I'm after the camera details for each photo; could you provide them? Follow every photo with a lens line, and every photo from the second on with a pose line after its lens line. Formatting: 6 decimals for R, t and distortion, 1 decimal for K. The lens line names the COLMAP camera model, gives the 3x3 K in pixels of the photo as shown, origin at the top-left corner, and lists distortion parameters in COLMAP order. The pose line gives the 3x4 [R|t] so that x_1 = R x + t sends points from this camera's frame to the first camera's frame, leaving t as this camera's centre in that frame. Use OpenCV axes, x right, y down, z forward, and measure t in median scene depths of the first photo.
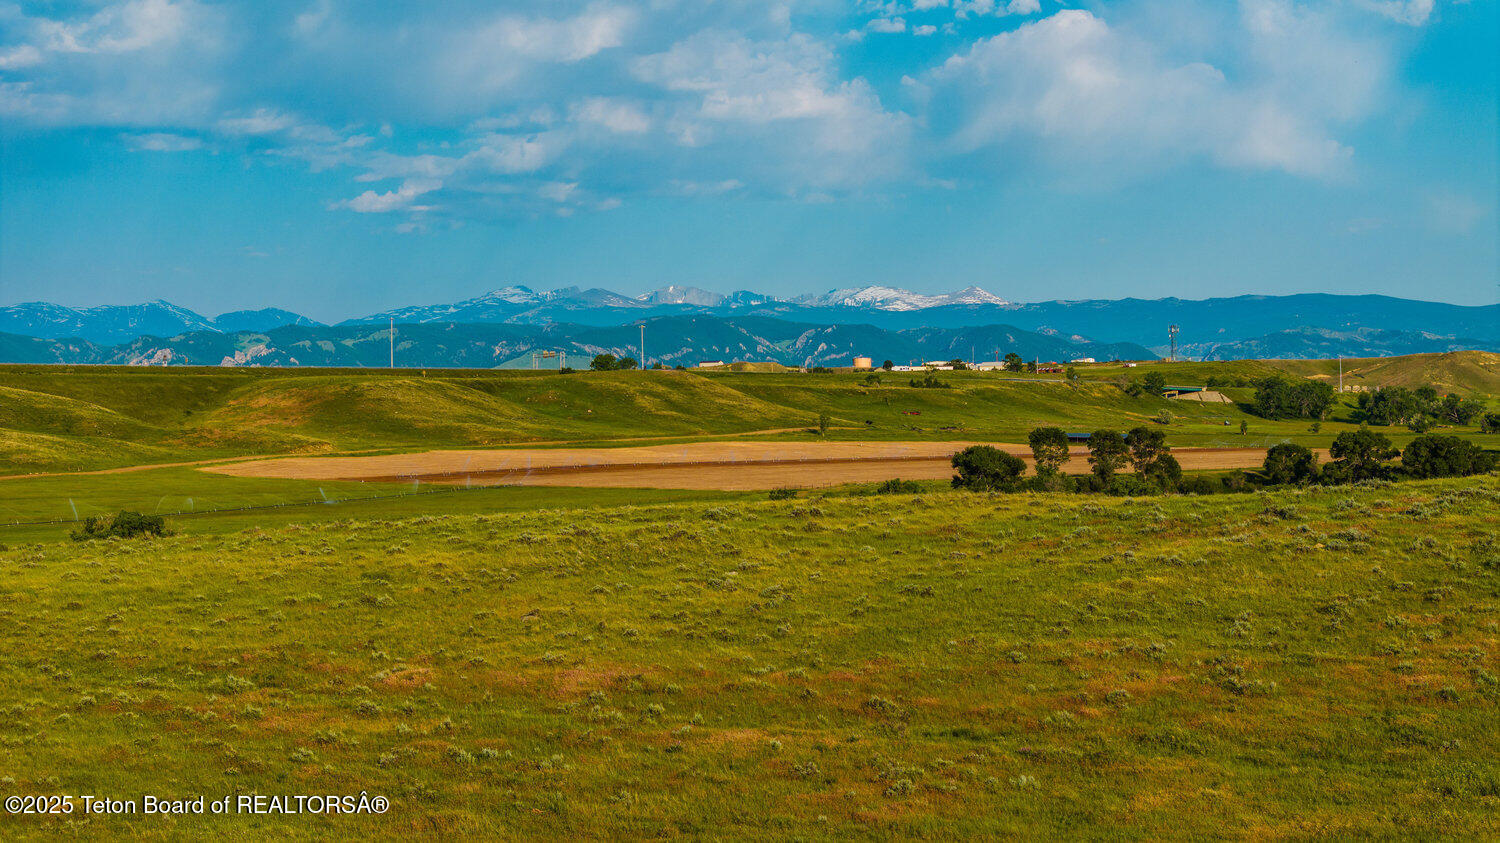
lens RADIAL K [[3053.9, 0, 746.3], [0, 3053.9, 387.5], [0, 0, 1]] dist [-0.136010, 0.000000]
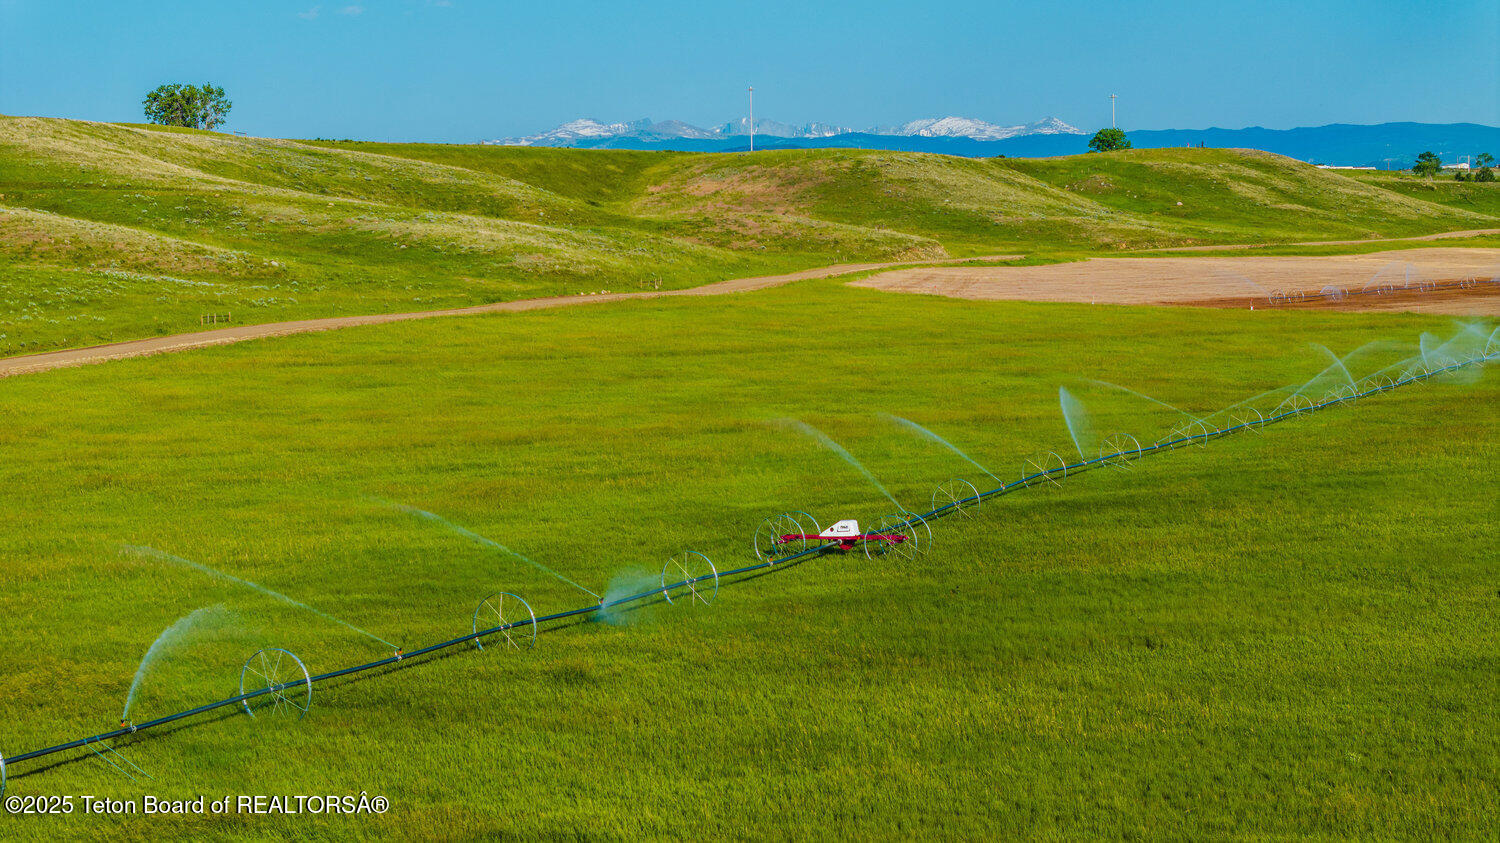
lens RADIAL K [[3053.9, 0, 751.9], [0, 3053.9, 418.8], [0, 0, 1]] dist [-0.136010, 0.000000]
pose [[0.999809, -0.002945, -0.019324, -0.130785], [0.004188, 0.997905, 0.064565, 0.011325], [0.019093, -0.064634, 0.997726, 0.347934]]
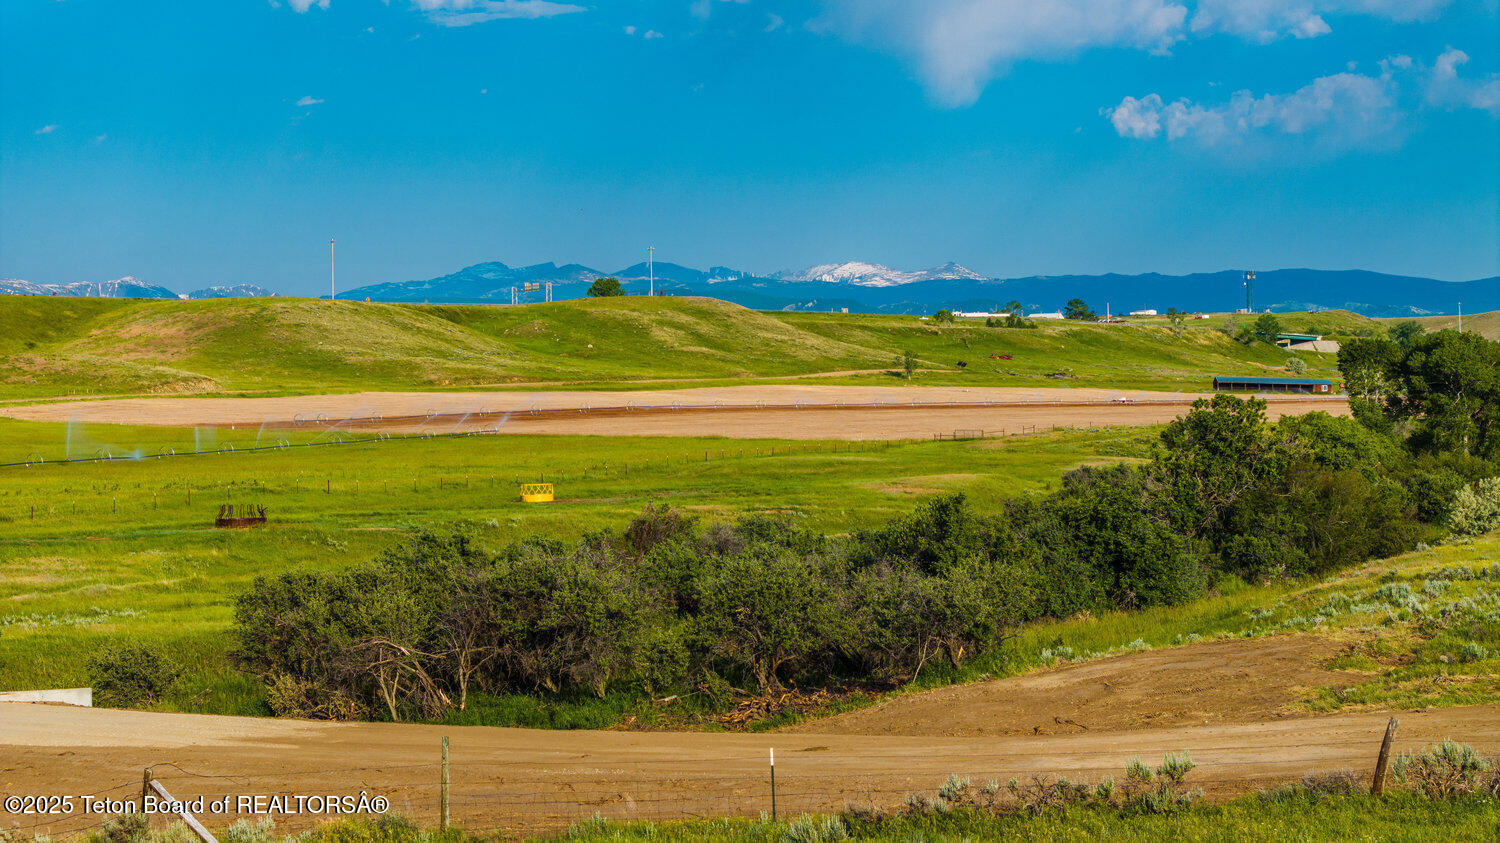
lens RADIAL K [[3053.9, 0, 760.4], [0, 3053.9, 420.8], [0, 0, 1]] dist [-0.136010, 0.000000]
pose [[0.999920, -0.000401, 0.012615, -0.019859], [0.000171, 0.999834, 0.018213, 0.012405], [-0.012620, -0.018210, 0.999755, 0.268333]]
